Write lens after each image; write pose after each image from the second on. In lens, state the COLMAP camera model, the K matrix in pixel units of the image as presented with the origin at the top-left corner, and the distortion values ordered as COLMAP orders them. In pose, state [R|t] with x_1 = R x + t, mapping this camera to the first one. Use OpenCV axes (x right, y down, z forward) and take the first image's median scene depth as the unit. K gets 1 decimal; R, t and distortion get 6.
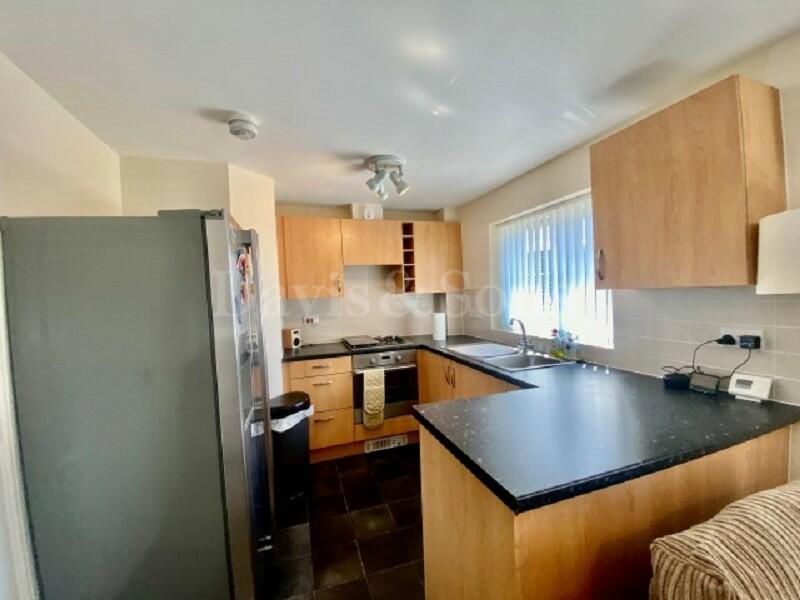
lens RADIAL K [[324.2, 0, 400.0], [0, 324.2, 300.0], [0, 0, 1]] dist [0.028265, -0.023013]
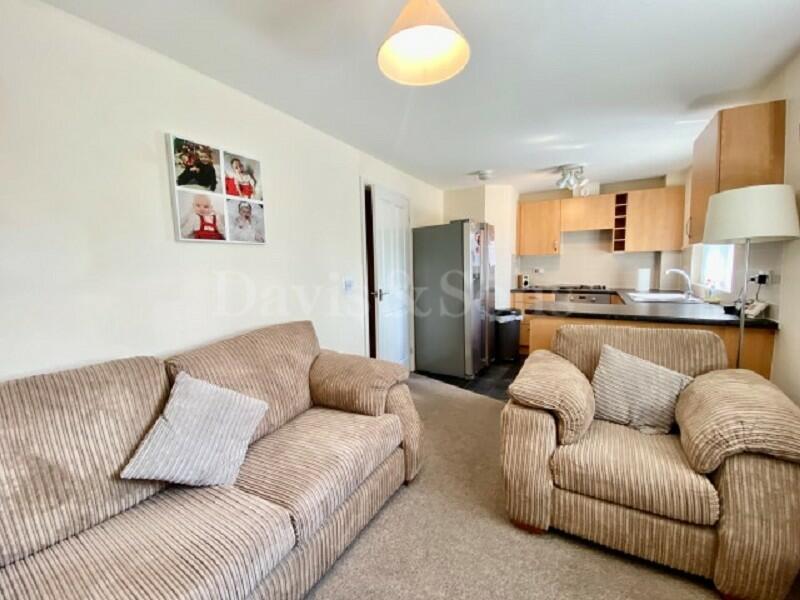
lens RADIAL K [[324.2, 0, 400.0], [0, 324.2, 300.0], [0, 0, 1]] dist [0.028265, -0.023013]
pose [[0.656034, 0.103244, -0.747636, 0.446797], [-0.023710, 0.992930, 0.116314, 0.037710], [0.754359, -0.058579, 0.653843, -0.474222]]
